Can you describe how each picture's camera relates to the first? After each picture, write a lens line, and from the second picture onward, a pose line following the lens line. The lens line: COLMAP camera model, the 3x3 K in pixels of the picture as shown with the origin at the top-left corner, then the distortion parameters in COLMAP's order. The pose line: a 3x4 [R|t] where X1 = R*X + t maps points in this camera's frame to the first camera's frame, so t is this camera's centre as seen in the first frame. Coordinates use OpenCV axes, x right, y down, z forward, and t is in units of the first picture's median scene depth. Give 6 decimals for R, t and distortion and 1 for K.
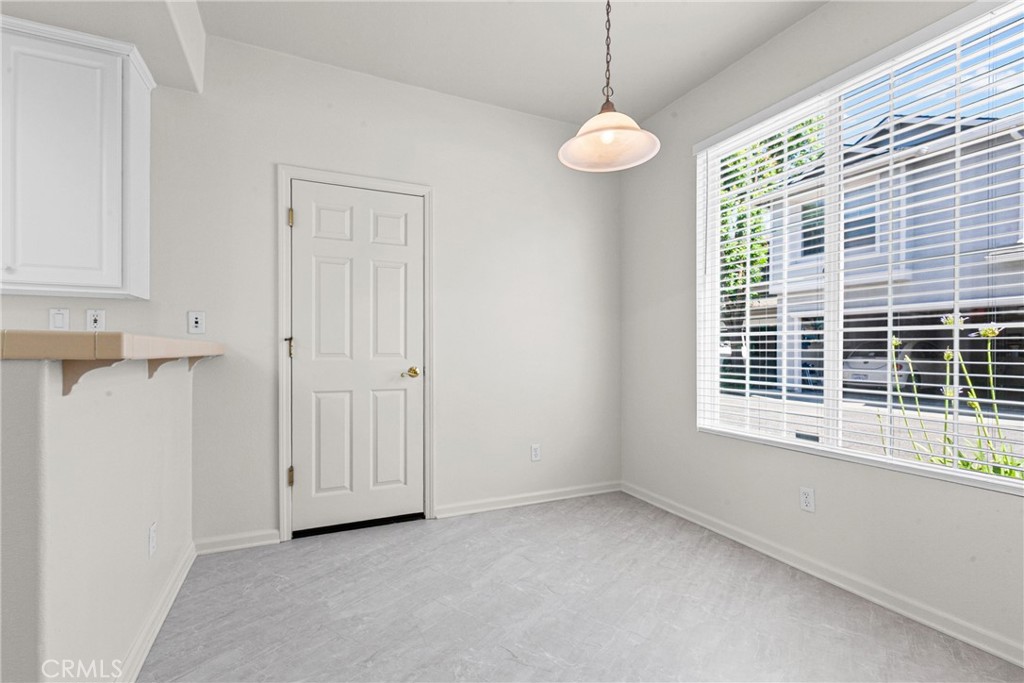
lens RADIAL K [[437.9, 0, 512.0], [0, 437.9, 341.5], [0, 0, 1]] dist [0.001815, 0.000224]
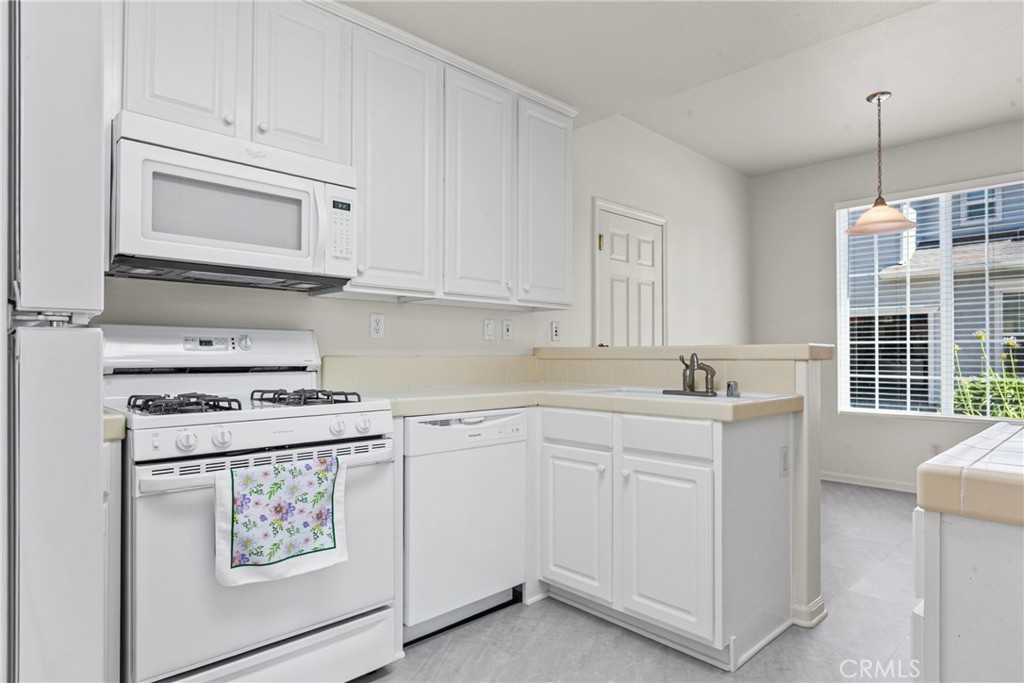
lens RADIAL K [[575.9, 0, 511.1], [0, 575.9, 345.0], [0, 0, 1]] dist [-0.002493, -0.000785]
pose [[0.940538, 0.000941, 0.339687, -1.246108], [0.001618, 0.999972, -0.007250, 0.003323], [-0.339684, 0.007369, 0.940511, -0.366140]]
